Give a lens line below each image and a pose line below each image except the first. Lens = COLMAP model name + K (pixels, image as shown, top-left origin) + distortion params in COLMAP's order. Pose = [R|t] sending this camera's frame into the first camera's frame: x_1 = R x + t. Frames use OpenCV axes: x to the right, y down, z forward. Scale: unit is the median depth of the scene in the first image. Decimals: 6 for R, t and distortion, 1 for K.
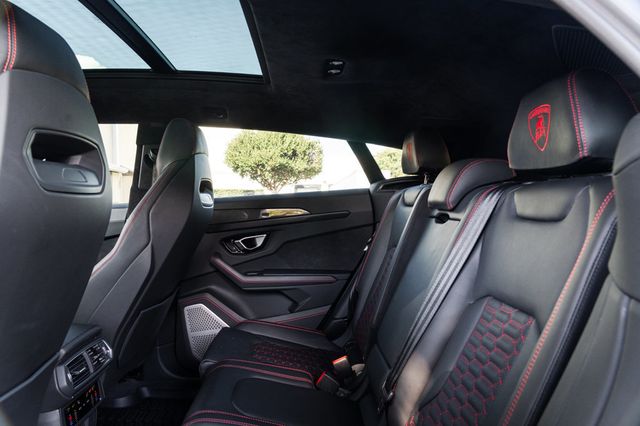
lens RADIAL K [[455.2, 0, 320.0], [0, 455.2, 213.0], [0, 0, 1]] dist [-0.004954, -0.001942]
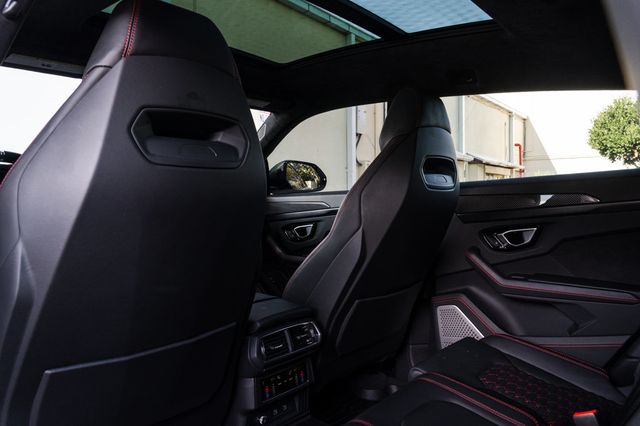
lens RADIAL K [[503.8, 0, 320.0], [0, 503.8, 213.0], [0, 0, 1]] dist [-0.005523, -0.001468]
pose [[0.747260, 0.030623, -0.663826, 0.185925], [-0.021608, 0.999529, 0.021785, 0.012364], [0.664180, -0.001935, 0.747570, 0.139035]]
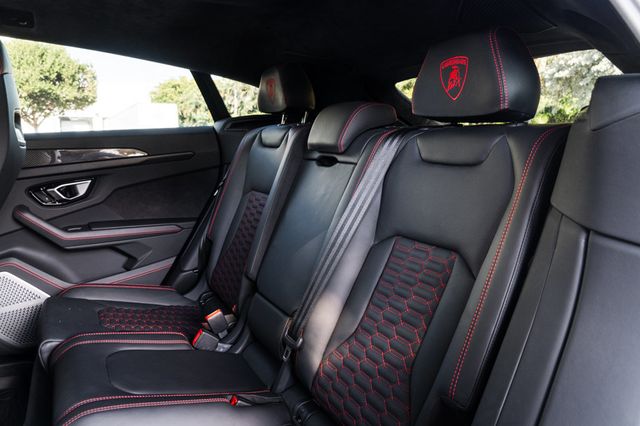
lens RADIAL K [[470.8, 0, 320.0], [0, 470.8, 213.0], [0, 0, 1]] dist [-0.007337, -0.003482]
pose [[0.887544, -0.057667, 0.457100, -0.155744], [-0.003325, 0.991308, 0.131518, -0.008090], [-0.460711, -0.118248, 0.879638, 0.064038]]
